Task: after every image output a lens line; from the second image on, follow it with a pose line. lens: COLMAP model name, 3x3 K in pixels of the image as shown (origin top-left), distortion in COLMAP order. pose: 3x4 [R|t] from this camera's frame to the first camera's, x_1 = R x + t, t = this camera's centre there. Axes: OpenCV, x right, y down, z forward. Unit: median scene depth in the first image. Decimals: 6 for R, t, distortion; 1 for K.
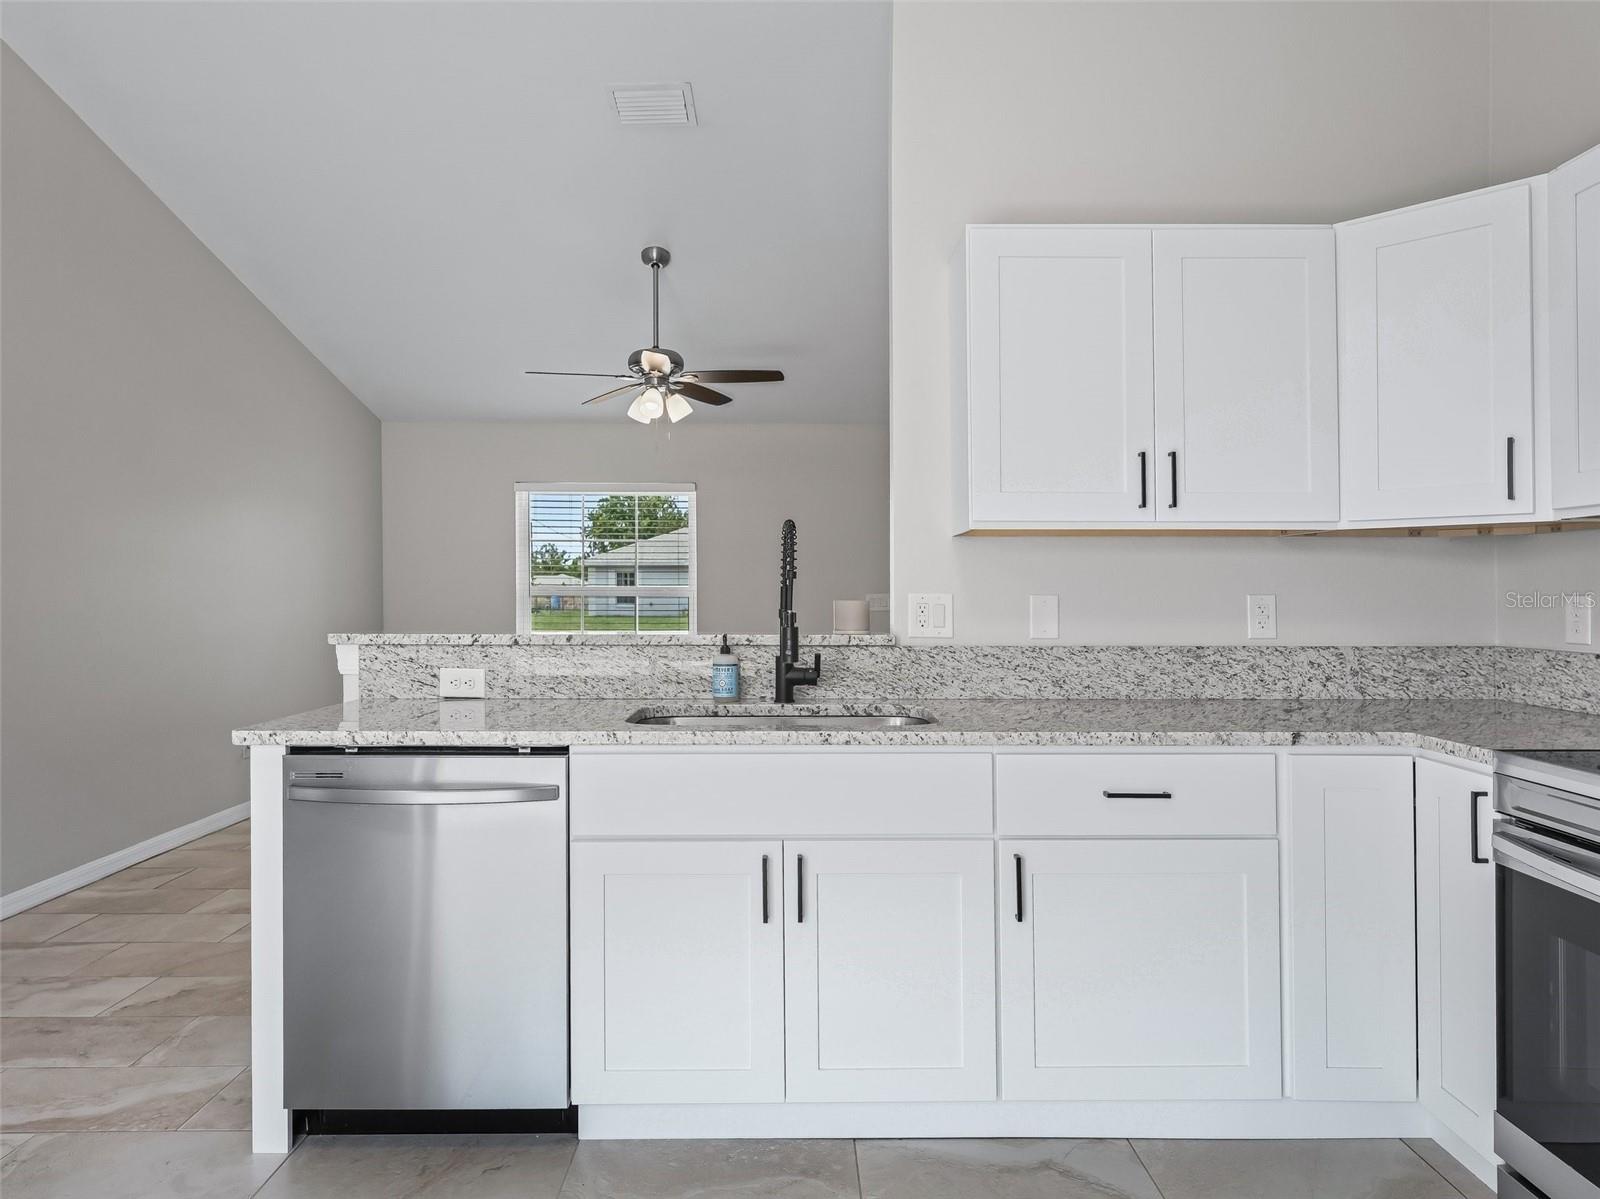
lens RADIAL K [[994.0, 0, 800.1], [0, 994.0, 580.4], [0, 0, 1]] dist [-0.000073, 0.004065]
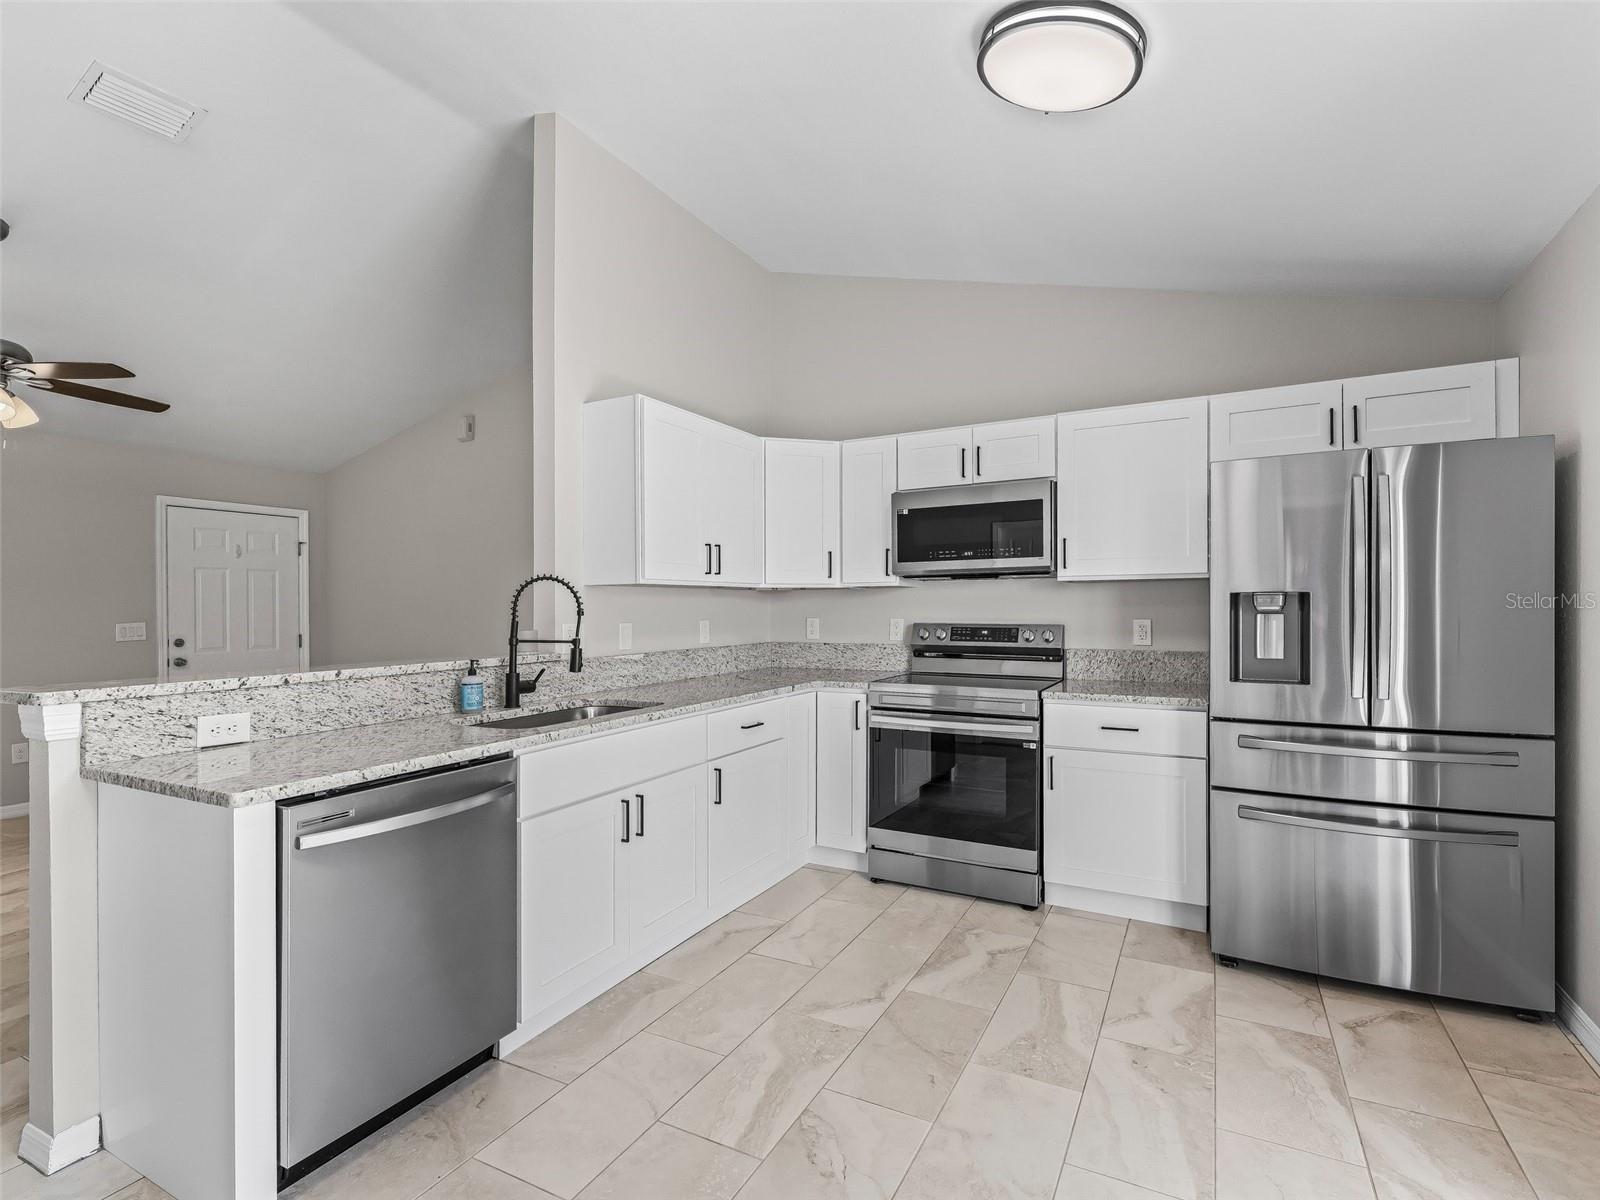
lens RADIAL K [[789.6, 0, 818.4], [0, 789.6, 603.5], [0, 0, 1]] dist [0.013996, -0.005827]
pose [[0.458643, -0.002535, 0.888617, -0.757167], [-0.001169, 0.999993, 0.003457, -0.021845], [-0.888620, -0.002624, 0.458637, 0.137781]]
